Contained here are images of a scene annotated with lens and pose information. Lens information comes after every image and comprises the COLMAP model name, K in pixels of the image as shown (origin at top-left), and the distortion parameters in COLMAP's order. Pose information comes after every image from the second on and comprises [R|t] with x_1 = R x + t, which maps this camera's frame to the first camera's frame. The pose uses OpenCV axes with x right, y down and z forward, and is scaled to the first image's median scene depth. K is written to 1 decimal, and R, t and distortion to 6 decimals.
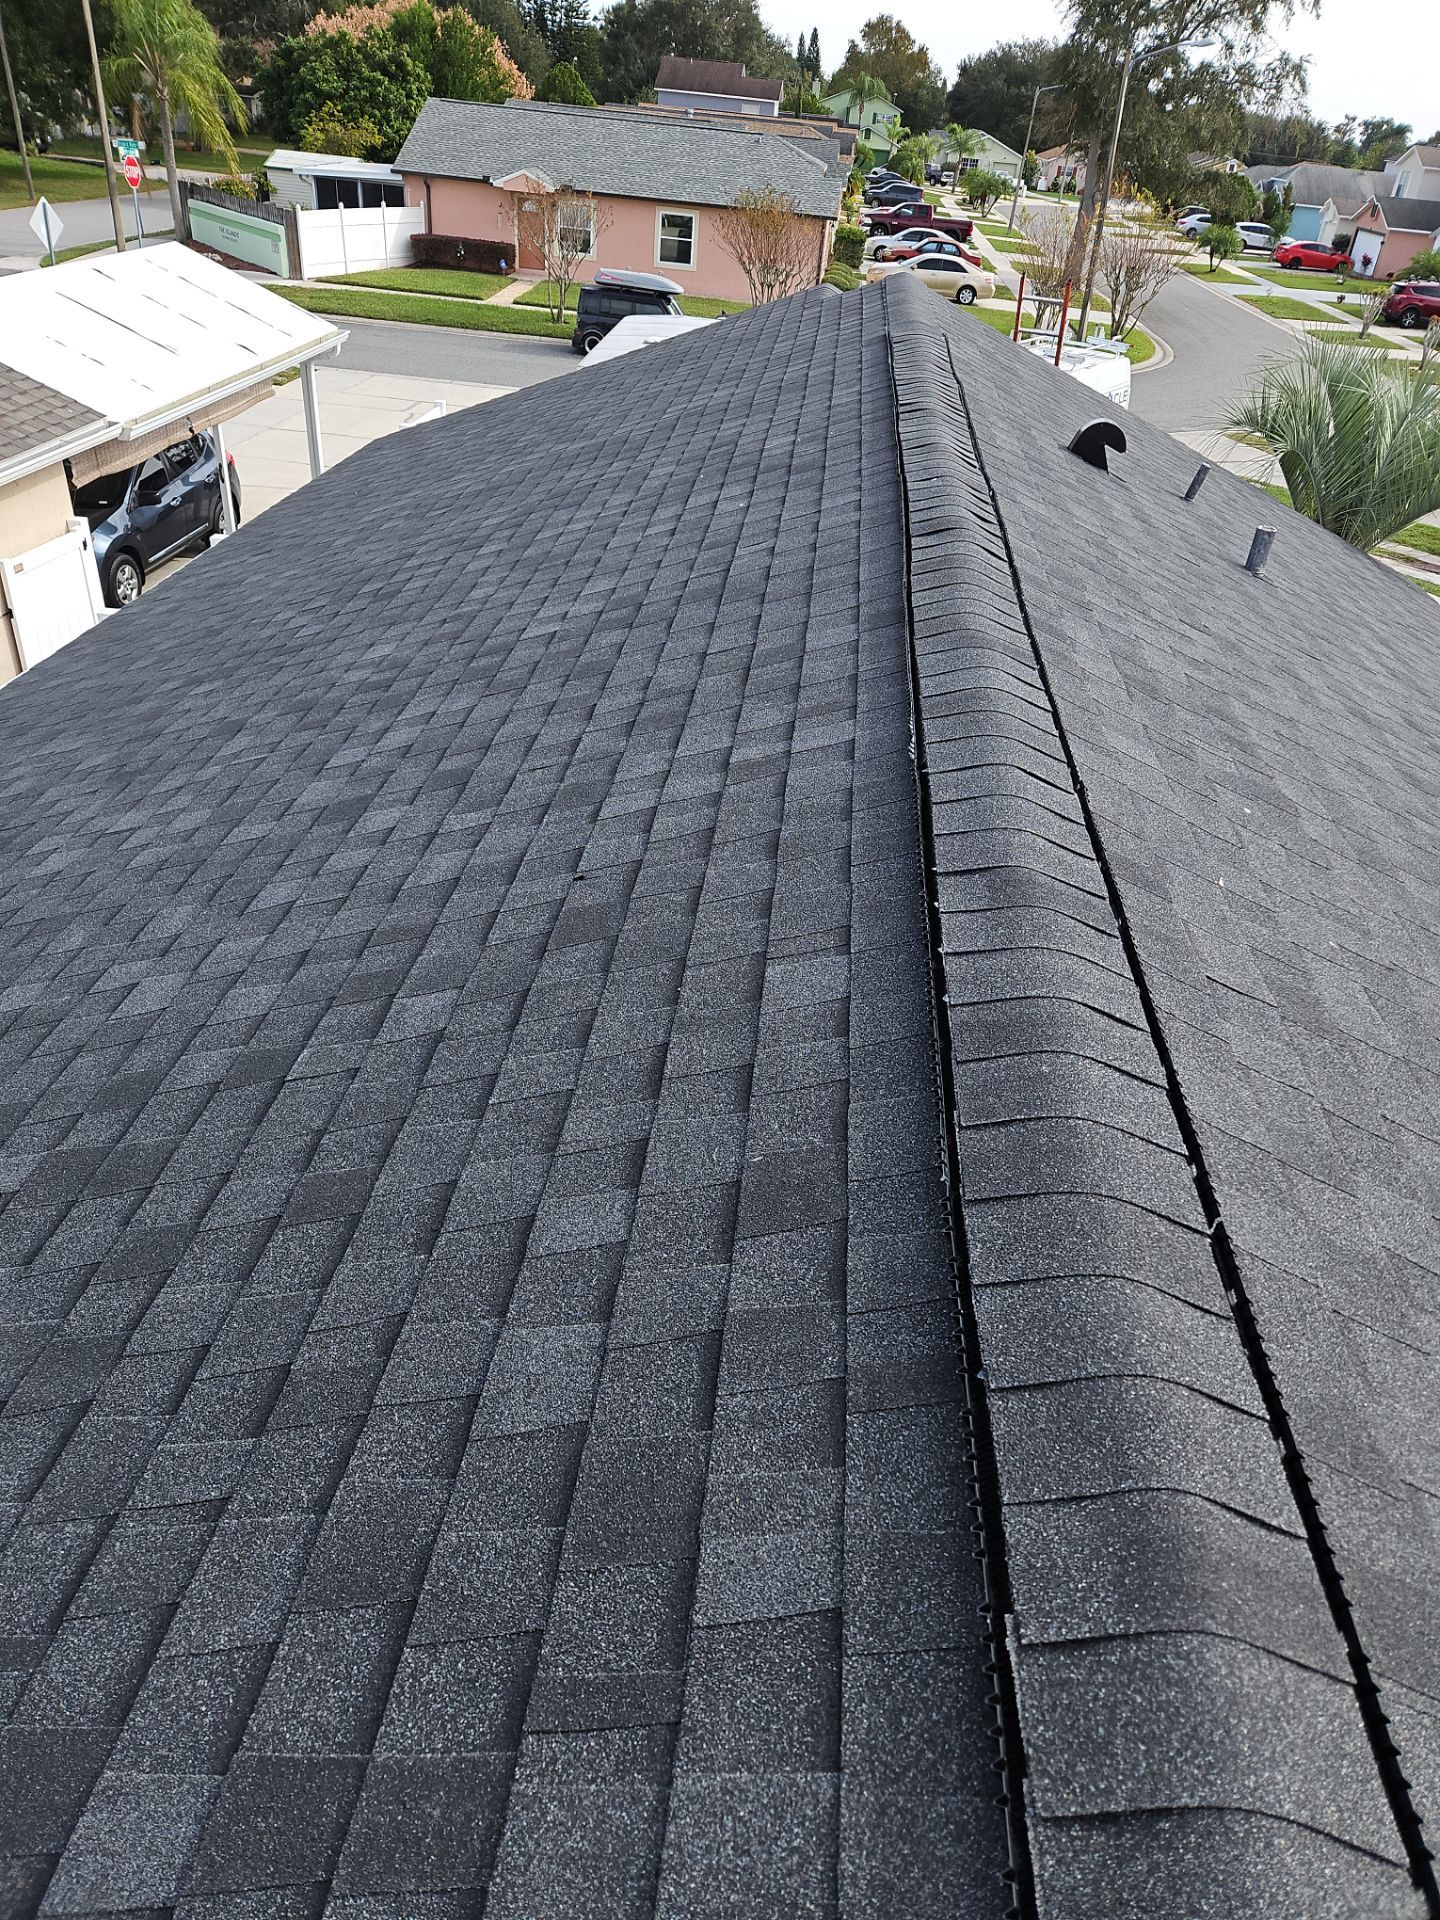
lens RADIAL K [[1275.1, 0, 732.9], [0, 1275.1, 963.4], [0, 0, 1]] dist [0.070317, -0.059072]
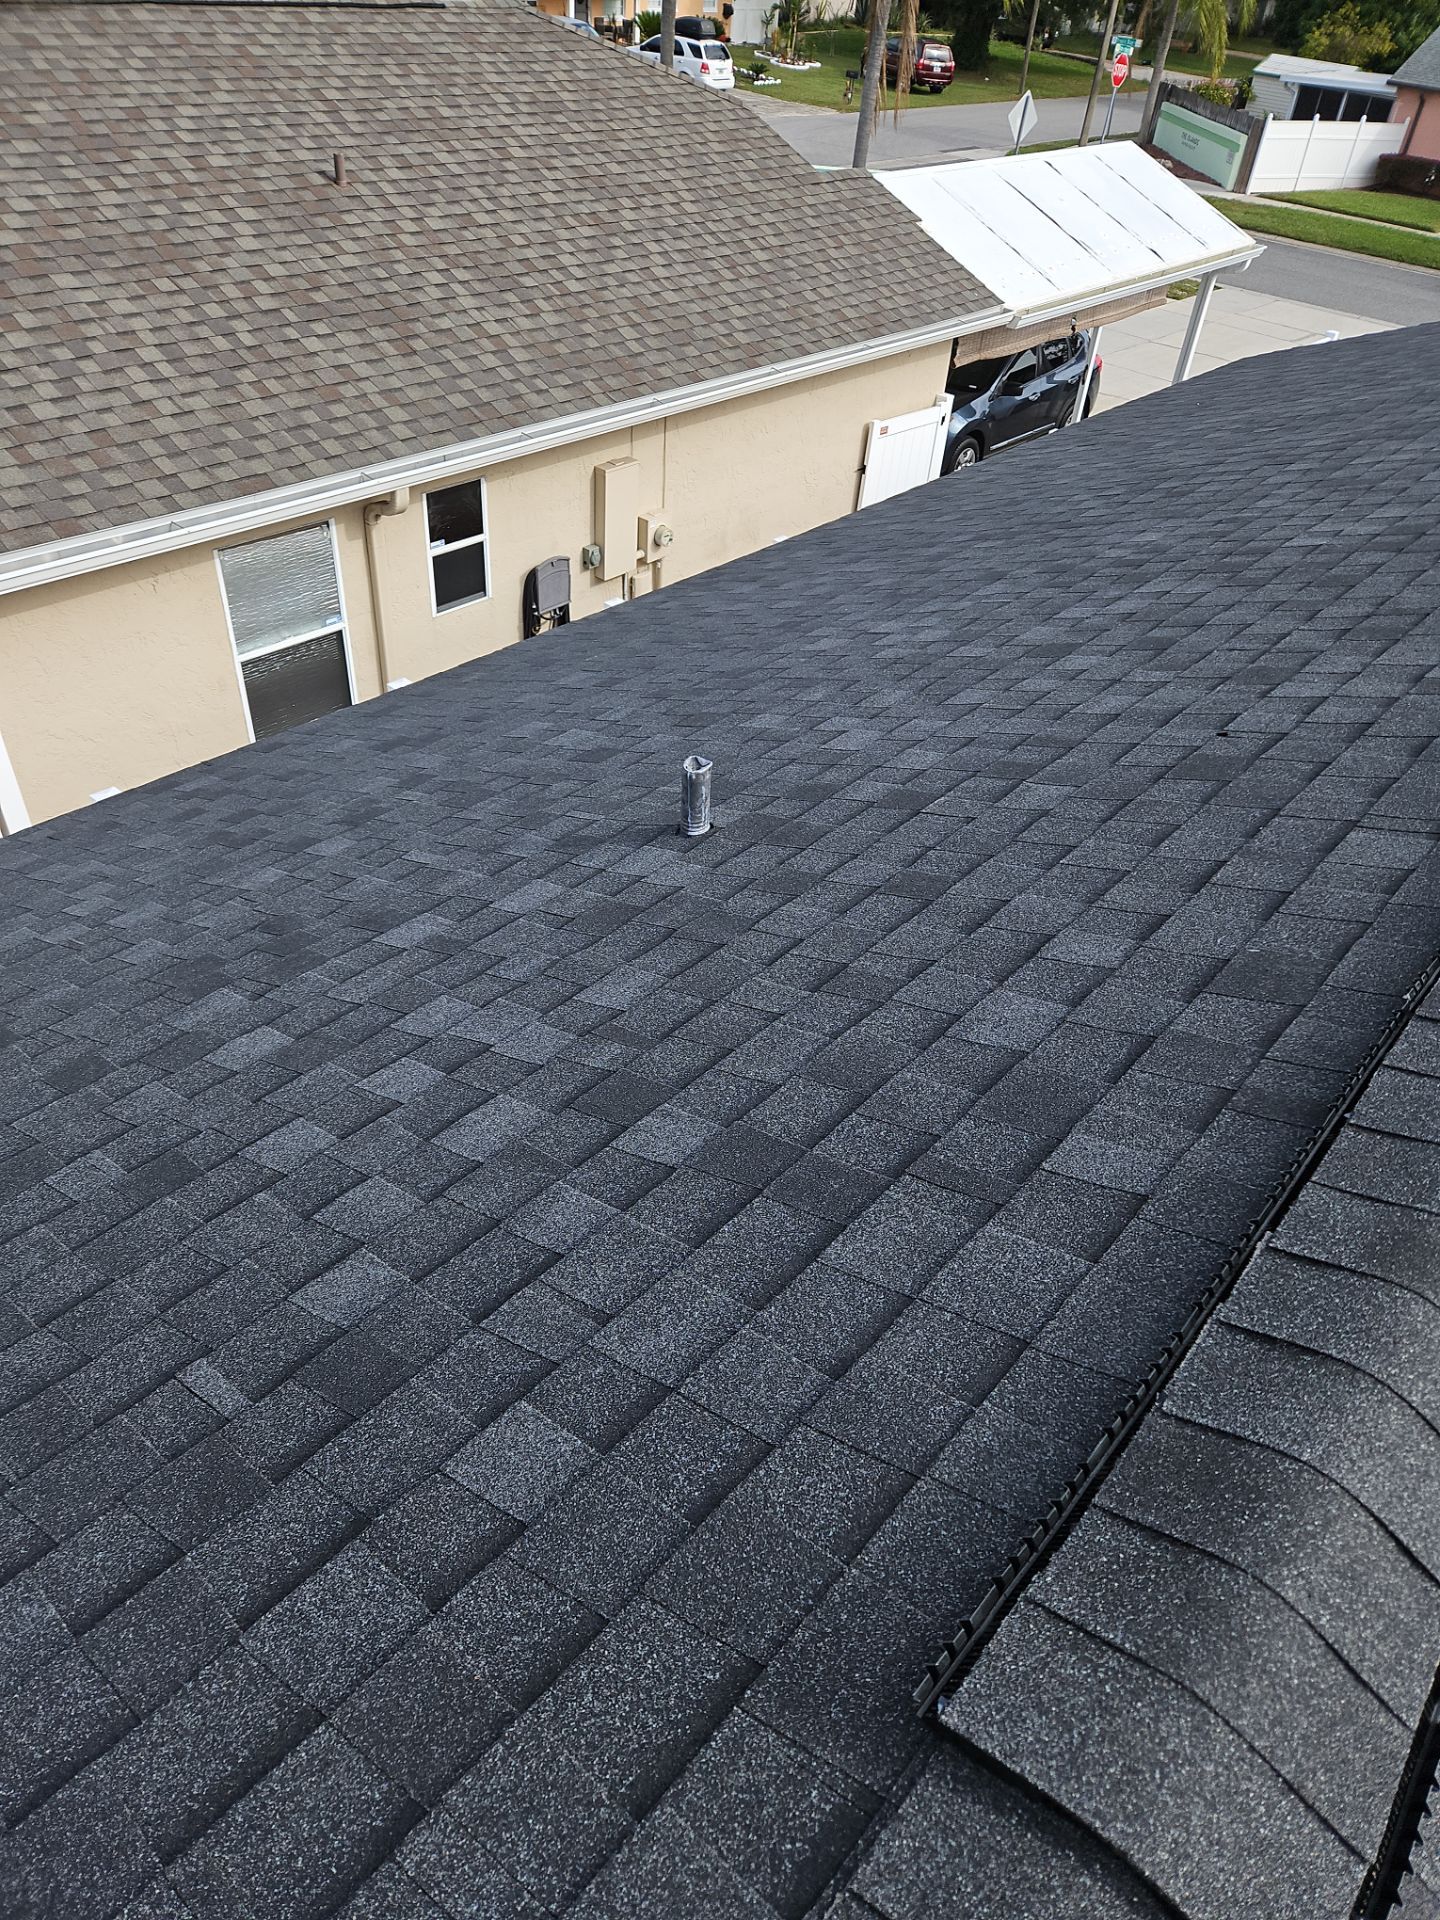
lens RADIAL K [[1259.1, 0, 748.2], [0, 1259.1, 967.4], [0, 0, 1]] dist [0.081841, -0.059793]
pose [[0.819751, 0.359755, -0.445628, 0.068817], [-0.334175, 0.932359, 0.137964, 0.068581], [0.465118, 0.035821, 0.884524, -0.095823]]
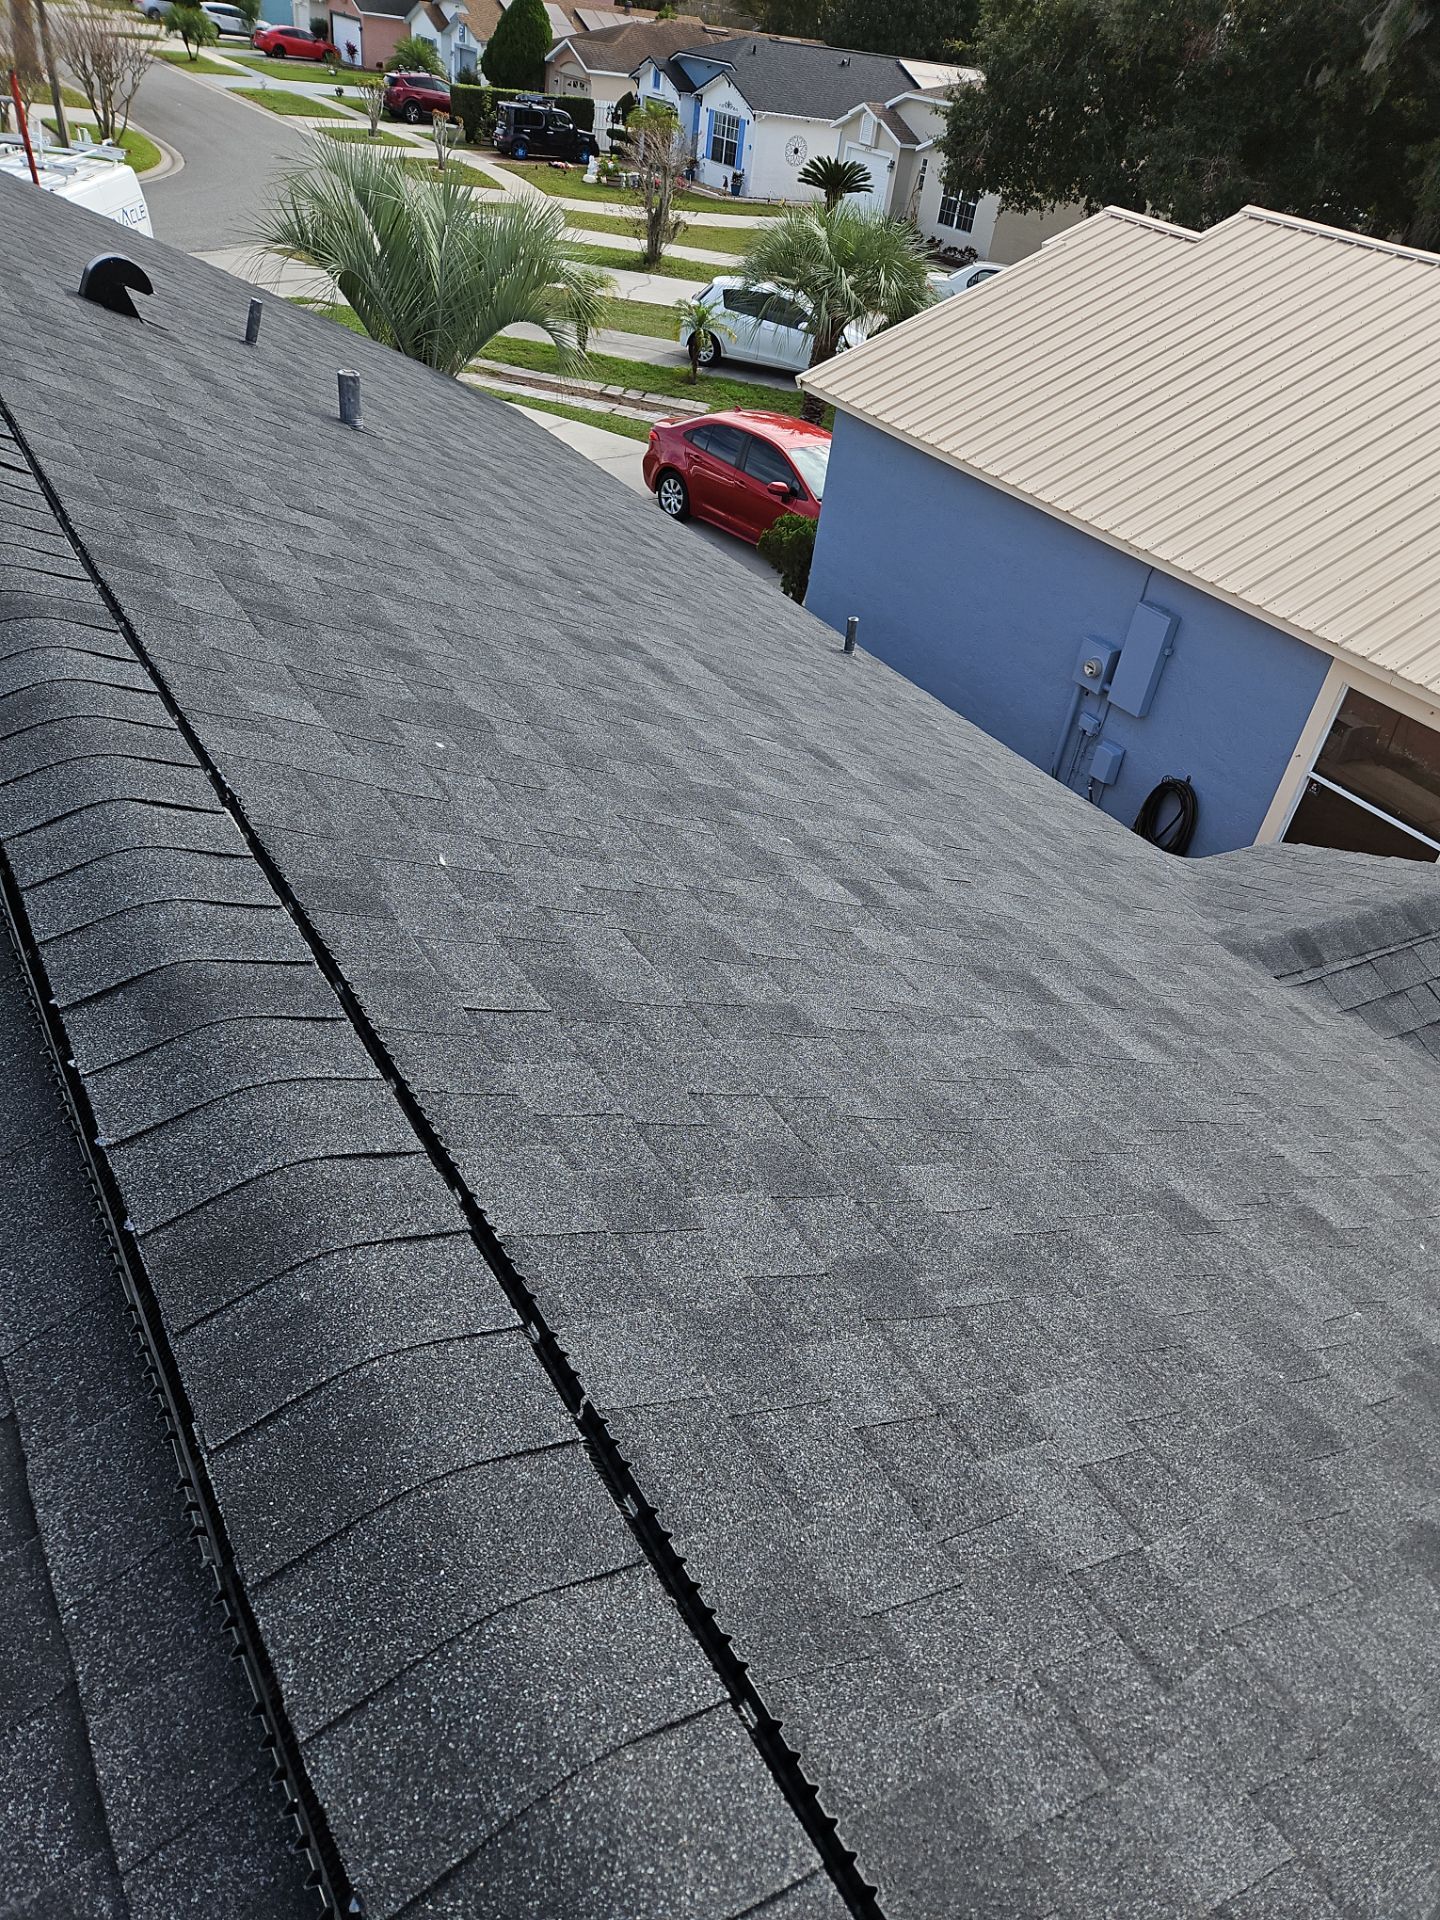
lens RADIAL K [[1275.1, 0, 732.9], [0, 1275.1, 963.4], [0, 0, 1]] dist [0.070317, -0.059072]
pose [[0.802354, -0.339582, 0.490827, 0.058840], [0.279404, 0.940396, 0.193878, -0.062943], [-0.527410, -0.018420, 0.849411, 0.113421]]
